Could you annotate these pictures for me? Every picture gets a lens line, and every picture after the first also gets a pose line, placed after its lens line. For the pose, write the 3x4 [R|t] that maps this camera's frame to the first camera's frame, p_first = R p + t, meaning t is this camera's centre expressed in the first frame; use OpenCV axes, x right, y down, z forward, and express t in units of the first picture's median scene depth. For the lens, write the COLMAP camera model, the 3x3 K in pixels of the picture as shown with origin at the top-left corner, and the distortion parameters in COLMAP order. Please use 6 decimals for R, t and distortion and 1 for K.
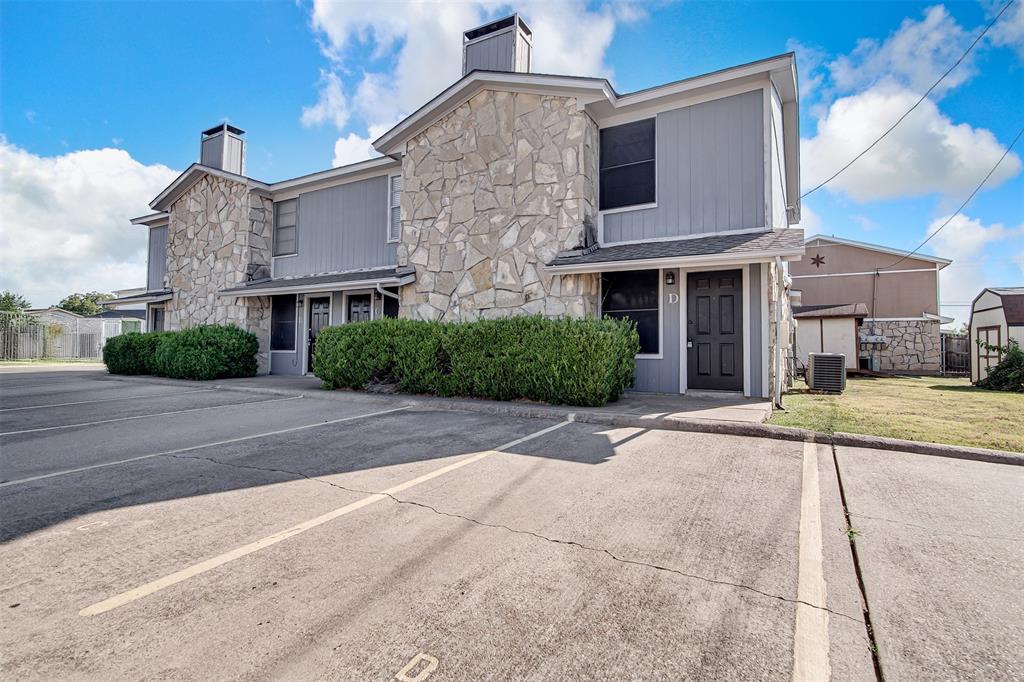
lens RADIAL K [[501.9, 0, 509.6], [0, 501.9, 332.2], [0, 0, 1]] dist [-0.001304, 0.000397]
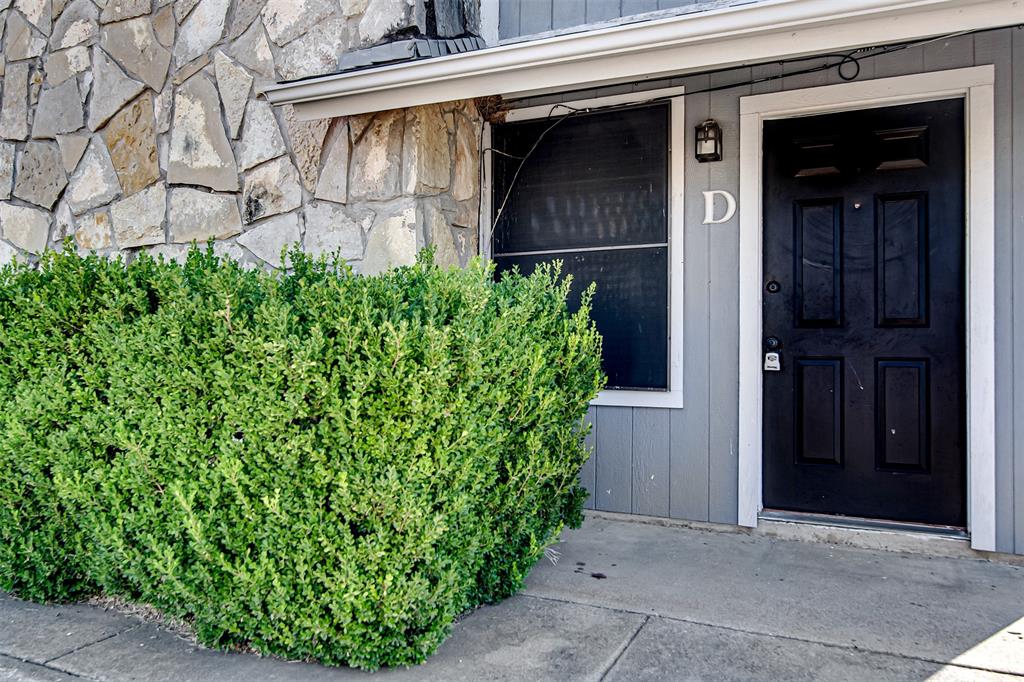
lens RADIAL K [[501.9, 0, 509.6], [0, 501.9, 332.2], [0, 0, 1]] dist [-0.001304, 0.000397]
pose [[0.999530, -0.001790, 0.030594, 0.190704], [0.000487, 0.999095, 0.042532, -0.005114], [-0.030642, -0.042498, 0.998627, 0.696887]]
